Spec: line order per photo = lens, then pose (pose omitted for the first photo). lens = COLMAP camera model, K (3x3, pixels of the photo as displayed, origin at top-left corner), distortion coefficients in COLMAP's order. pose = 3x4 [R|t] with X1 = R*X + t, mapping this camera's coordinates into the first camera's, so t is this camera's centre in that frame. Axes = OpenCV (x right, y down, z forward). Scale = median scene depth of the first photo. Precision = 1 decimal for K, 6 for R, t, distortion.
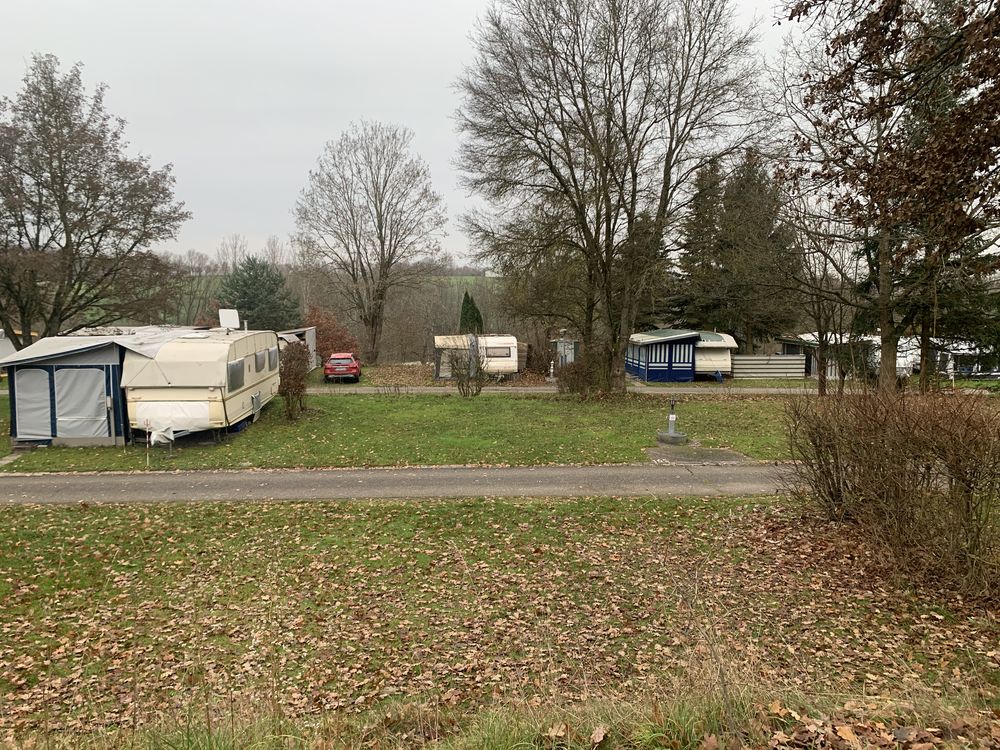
lens RADIAL K [[763.8, 0, 499.4], [0, 763.8, 379.7], [0, 0, 1]] dist [0.027084, -0.016283]
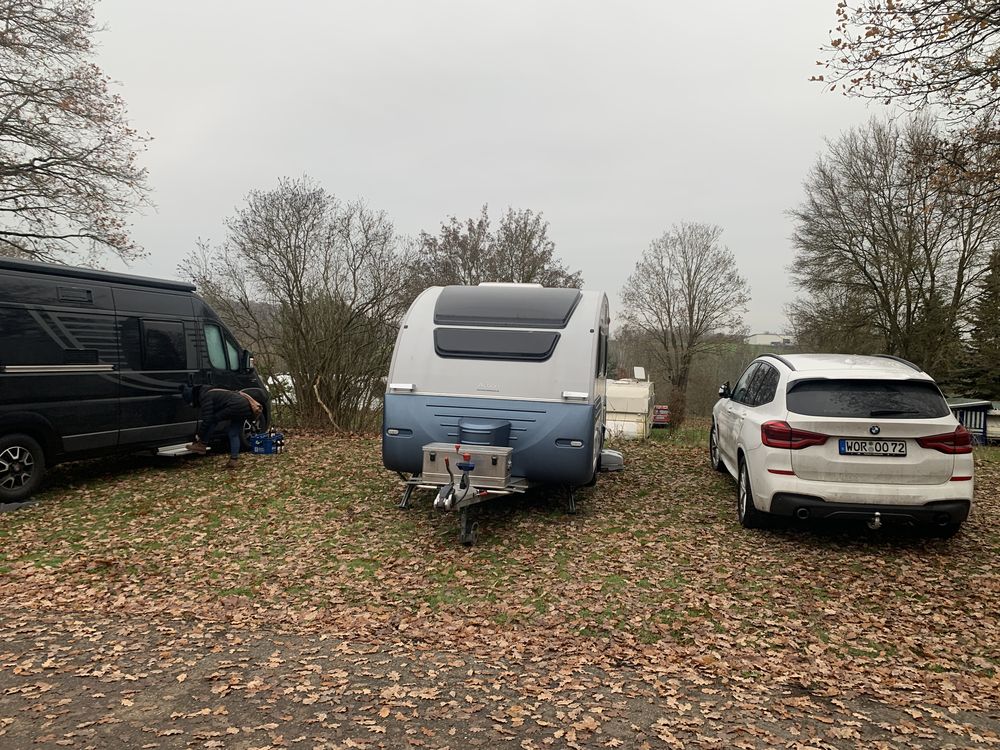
lens RADIAL K [[763.8, 0, 498.6], [0, 763.8, 381.5], [0, 0, 1]] dist [0.027084, -0.016283]
pose [[0.948191, 0.033203, -0.315963, -0.122799], [-0.059347, 0.995529, -0.073484, 0.066787], [0.312110, 0.088428, 0.945922, -0.542182]]
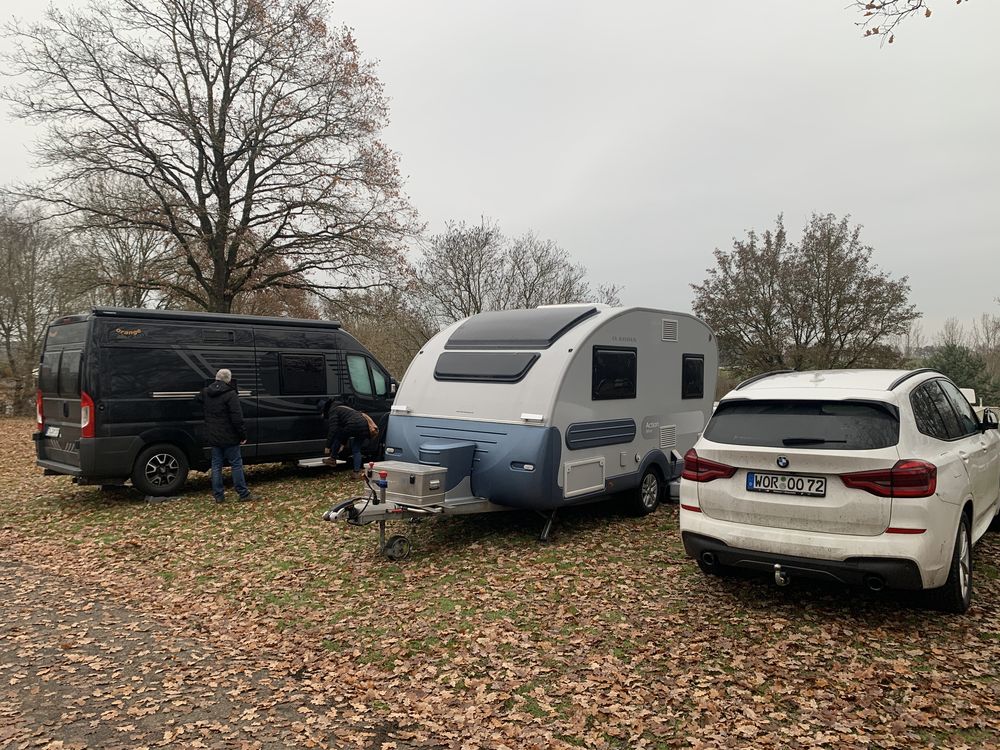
lens RADIAL K [[763.8, 0, 486.7], [0, 763.8, 378.7], [0, 0, 1]] dist [0.027084, -0.016283]
pose [[0.682002, 0.007062, -0.731316, 0.042534], [-0.087906, 0.993495, -0.072385, 0.053922], [0.726048, 0.113654, 0.678187, -0.442524]]
